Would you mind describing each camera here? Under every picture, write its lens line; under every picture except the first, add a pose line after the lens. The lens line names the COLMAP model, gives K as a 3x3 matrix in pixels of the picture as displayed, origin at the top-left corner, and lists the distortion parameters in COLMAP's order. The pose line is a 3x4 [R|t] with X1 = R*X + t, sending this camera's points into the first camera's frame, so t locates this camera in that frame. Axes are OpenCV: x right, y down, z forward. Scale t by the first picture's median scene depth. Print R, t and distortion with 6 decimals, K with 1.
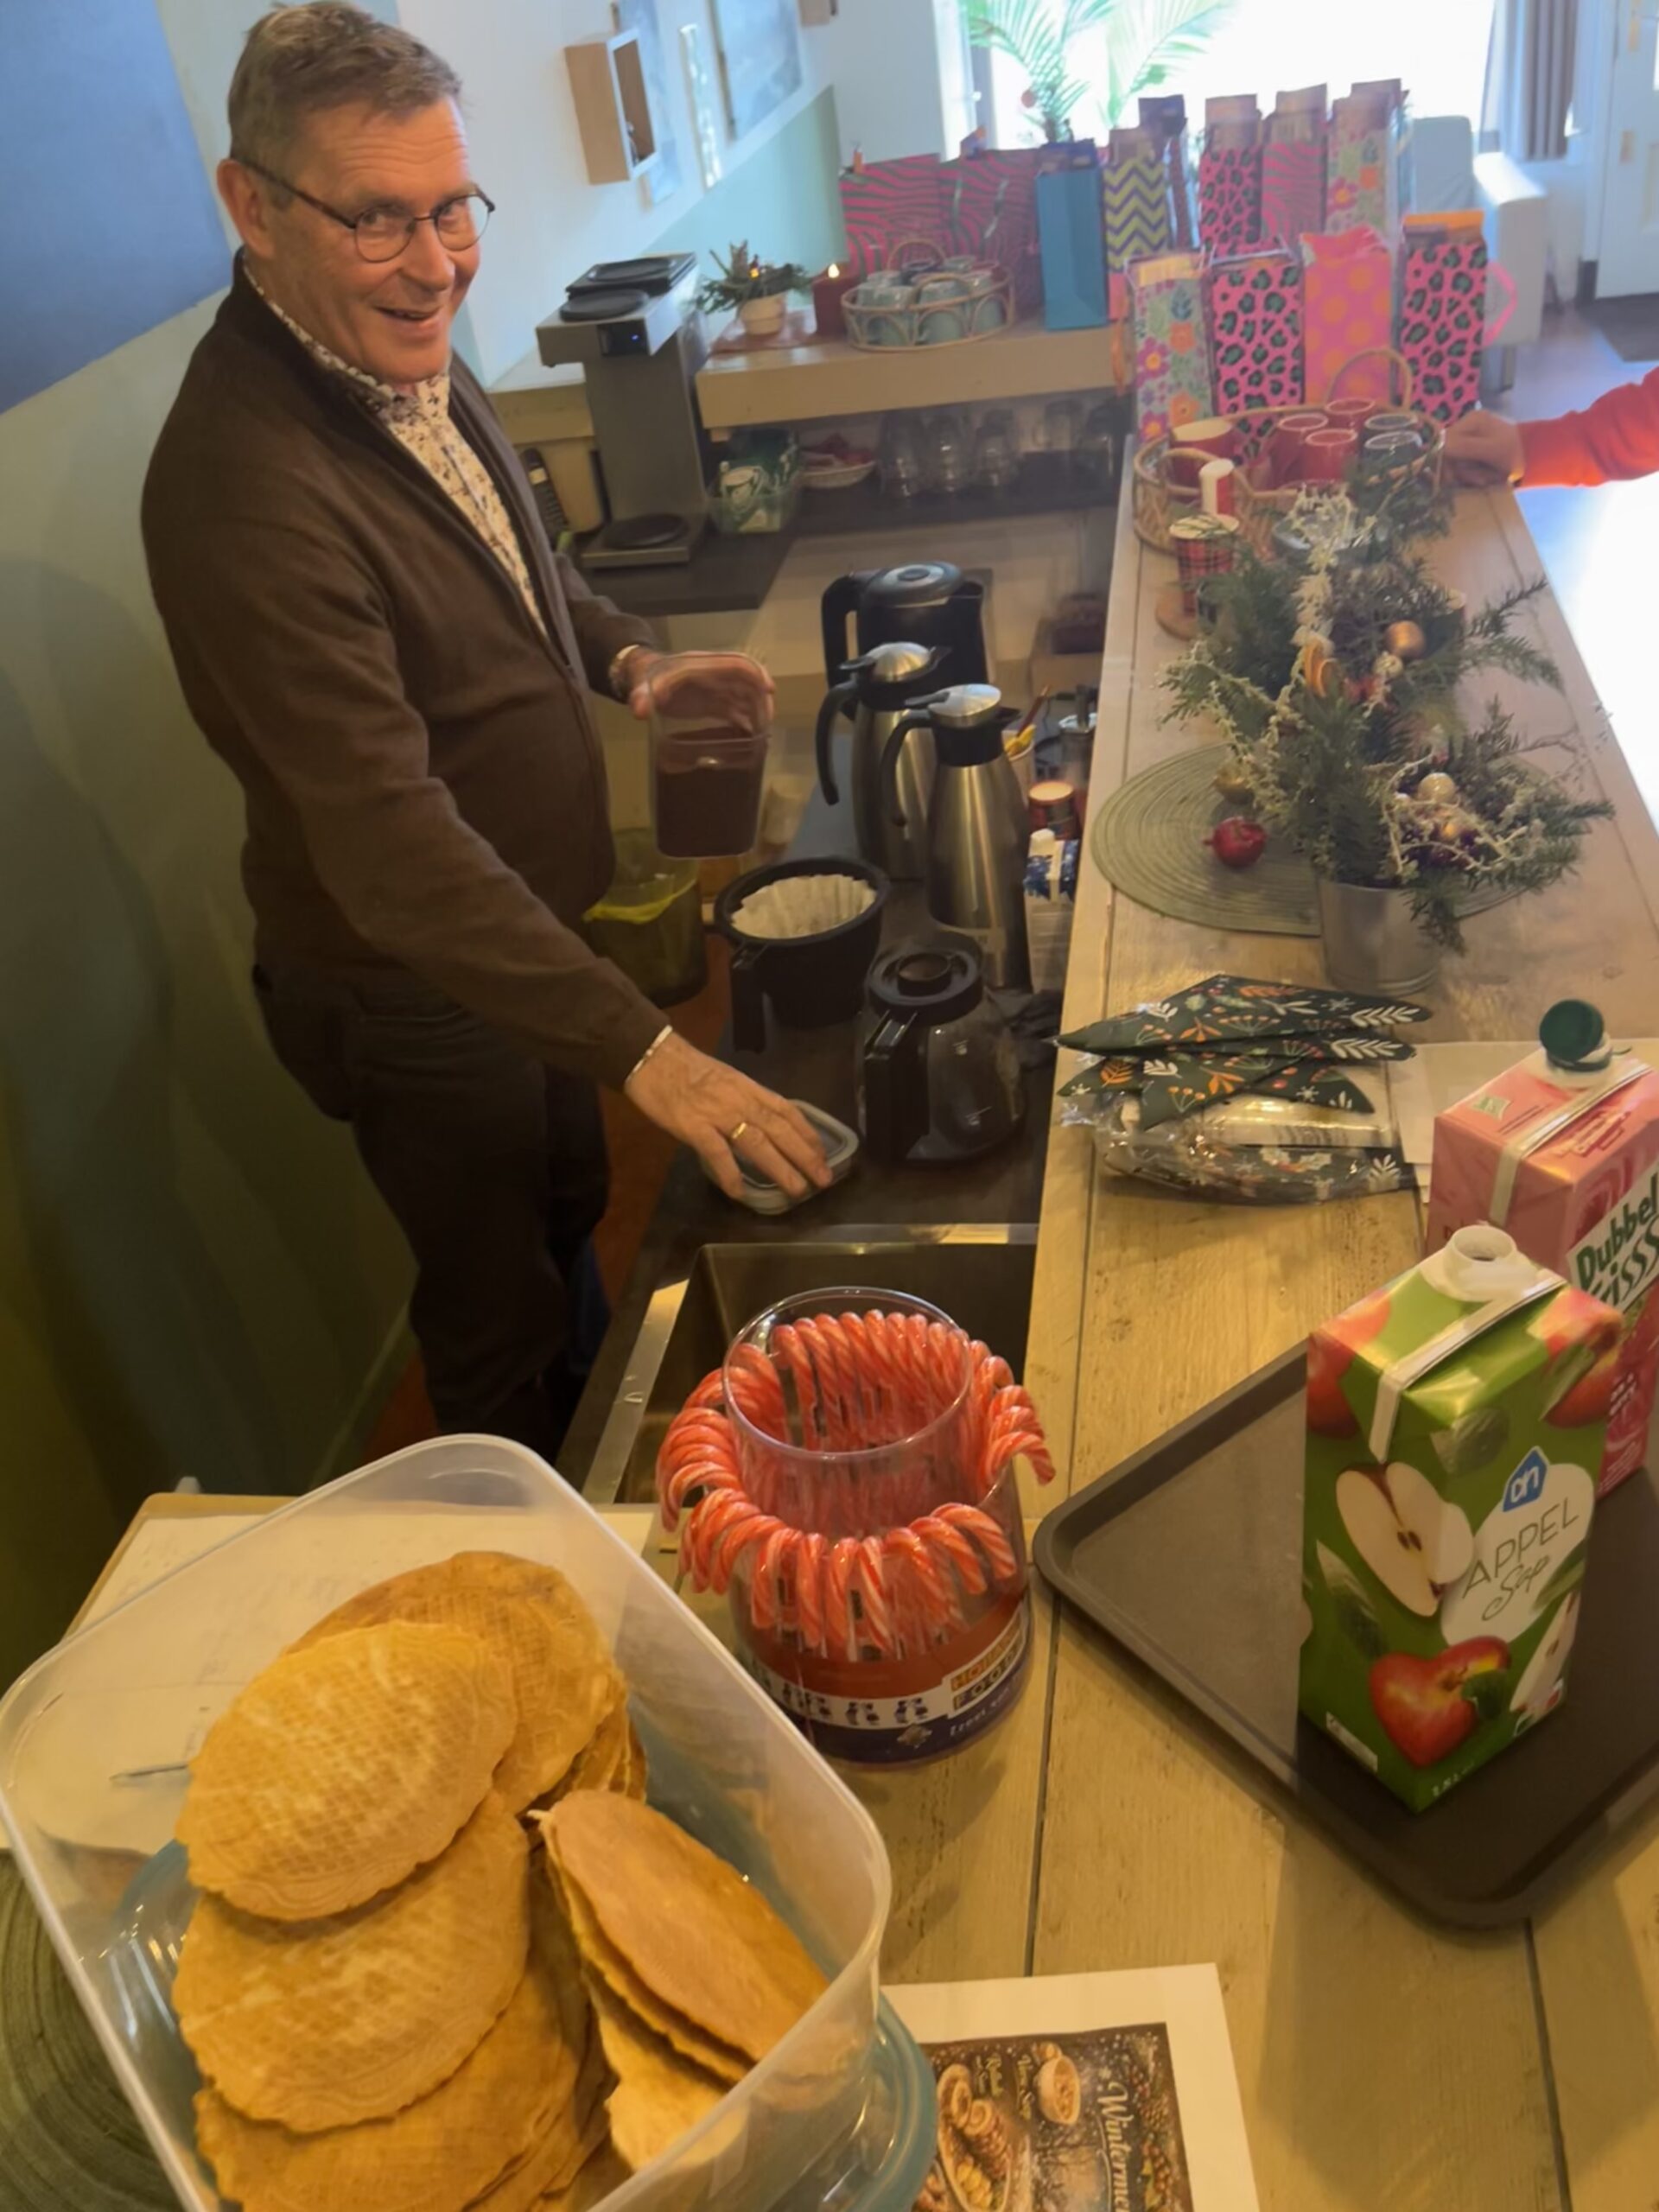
lens RADIAL K [[1816.2, 0, 828.3], [0, 1816.2, 1110.0], [0, 0, 1]] dist [0.050183, -0.008027]
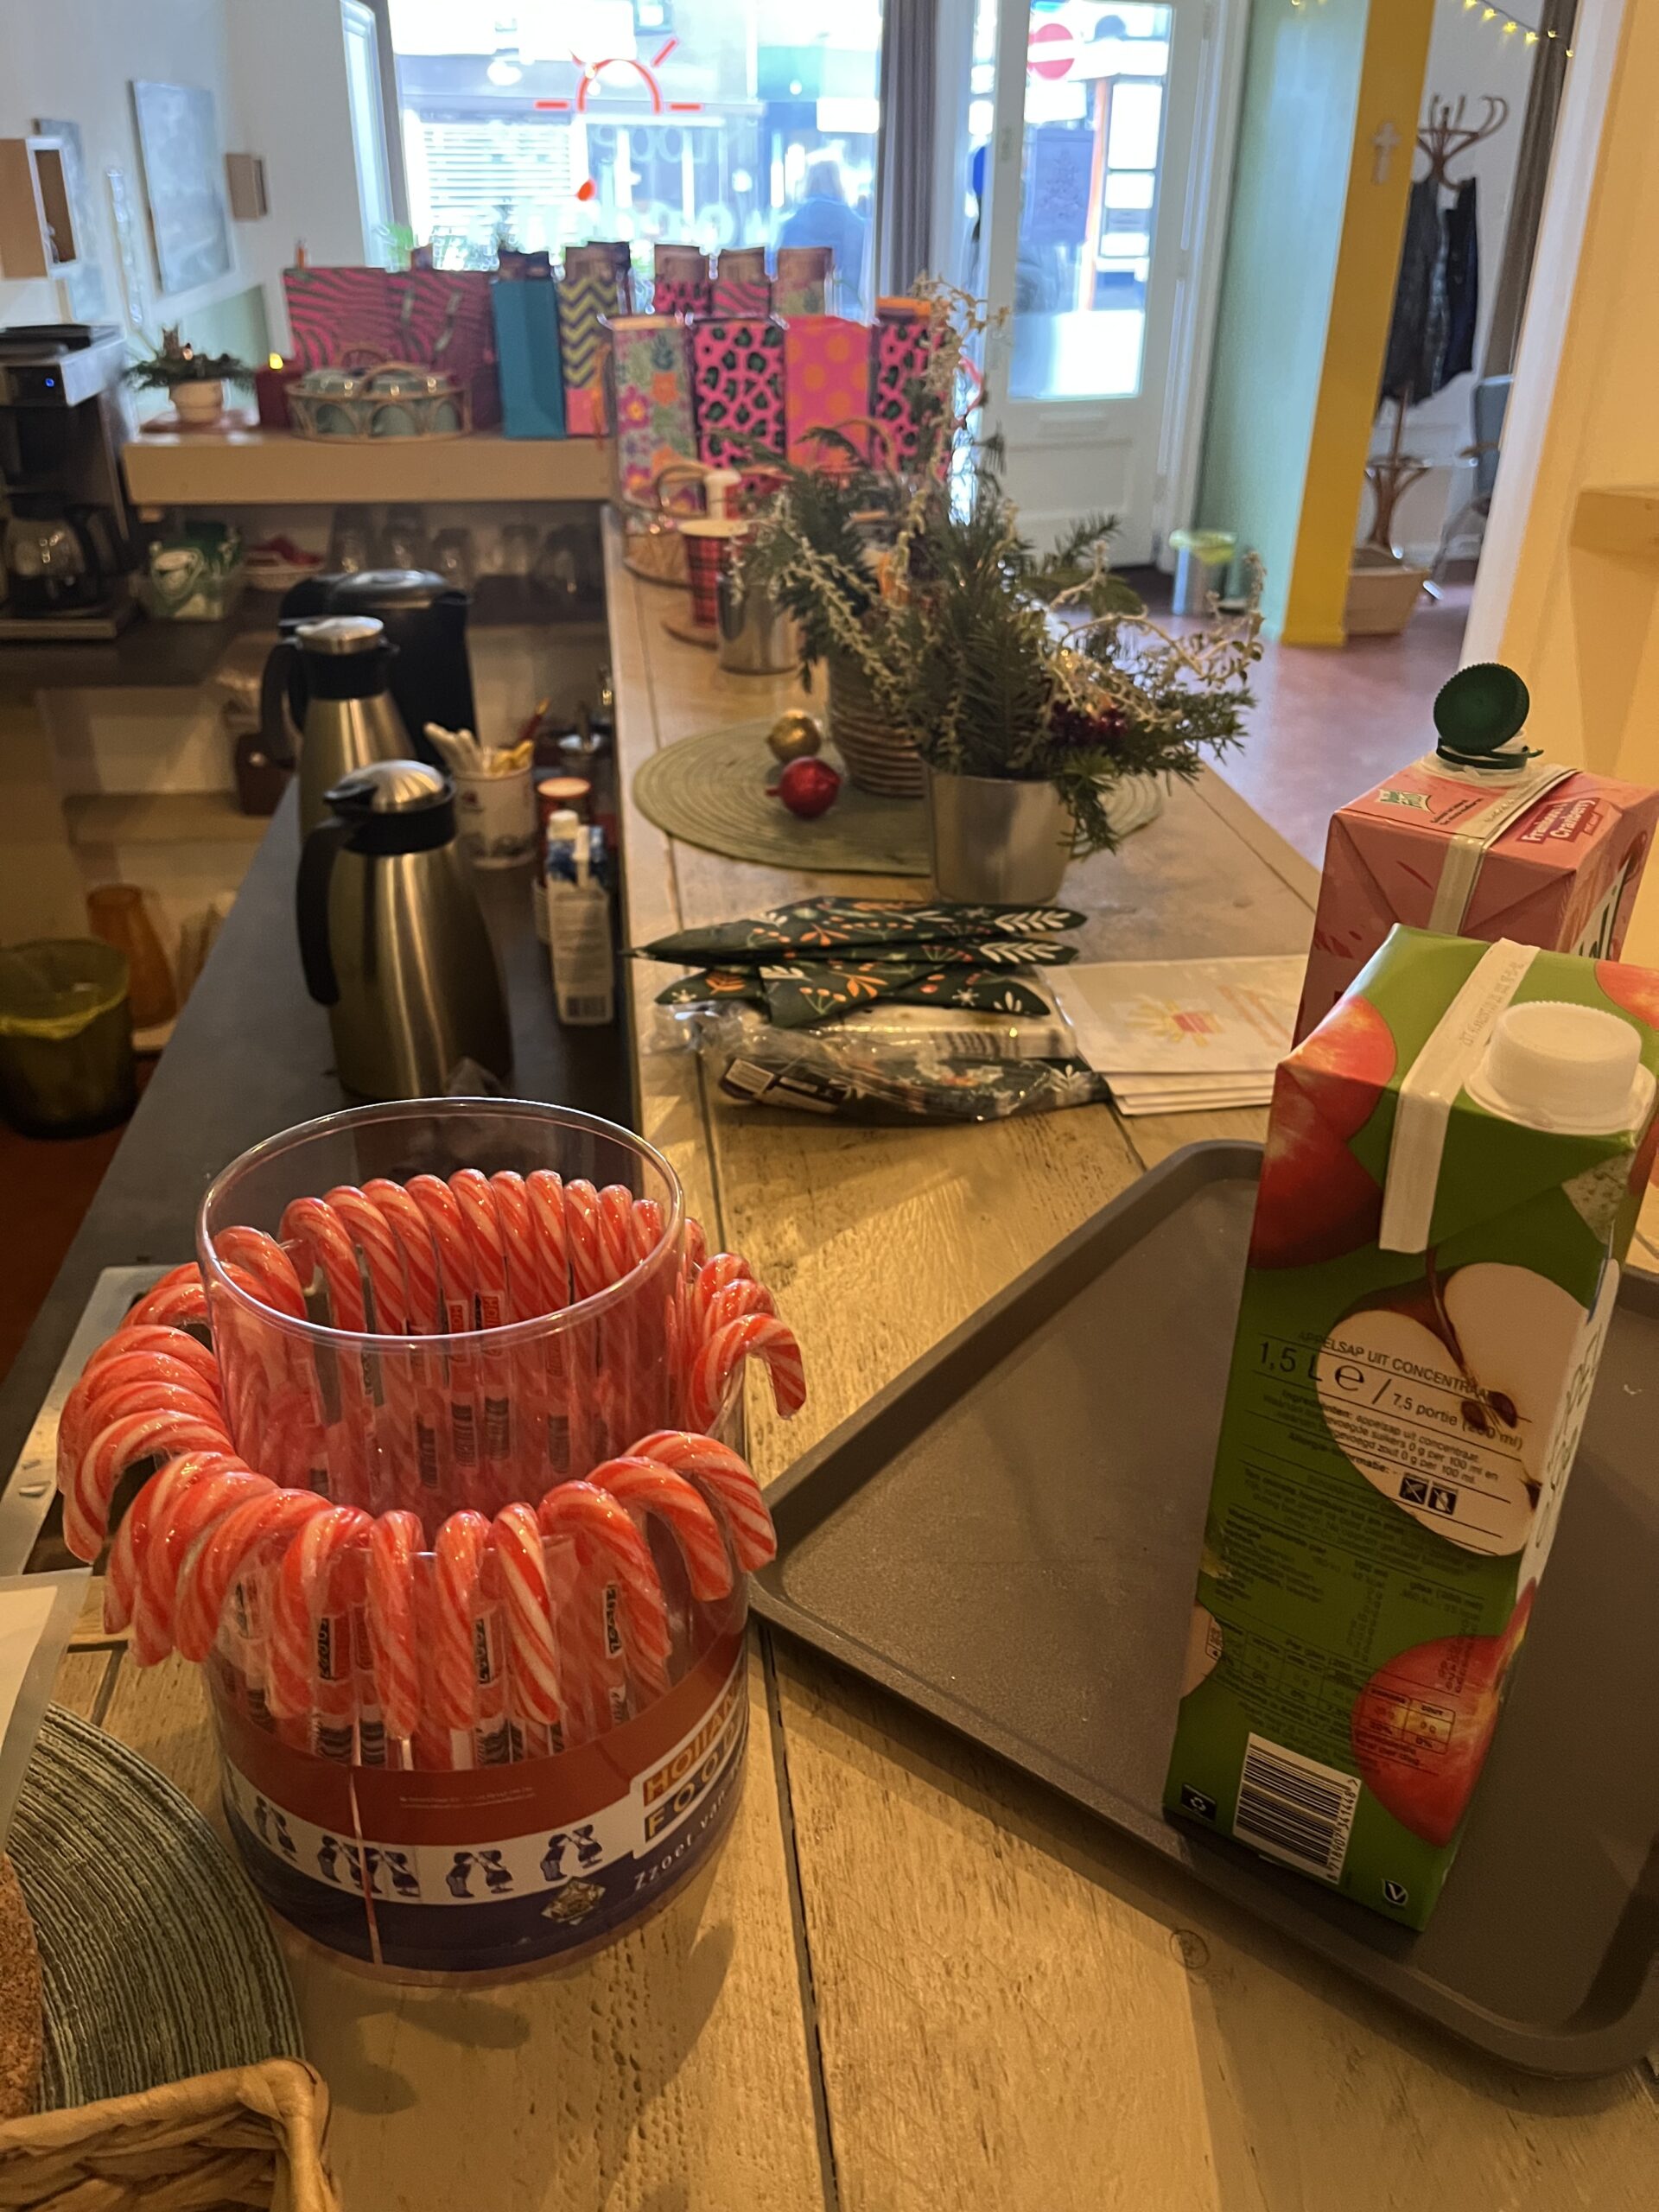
lens RADIAL K [[1708.6, 0, 829.5], [0, 1708.6, 1106.0], [0, 0, 1]] dist [0.088672, -0.121299]
pose [[0.950518, -0.009676, 0.310519, -0.025530], [0.042549, 0.994151, -0.099267, 0.106319], [-0.307742, 0.107568, 0.945370, 0.305207]]
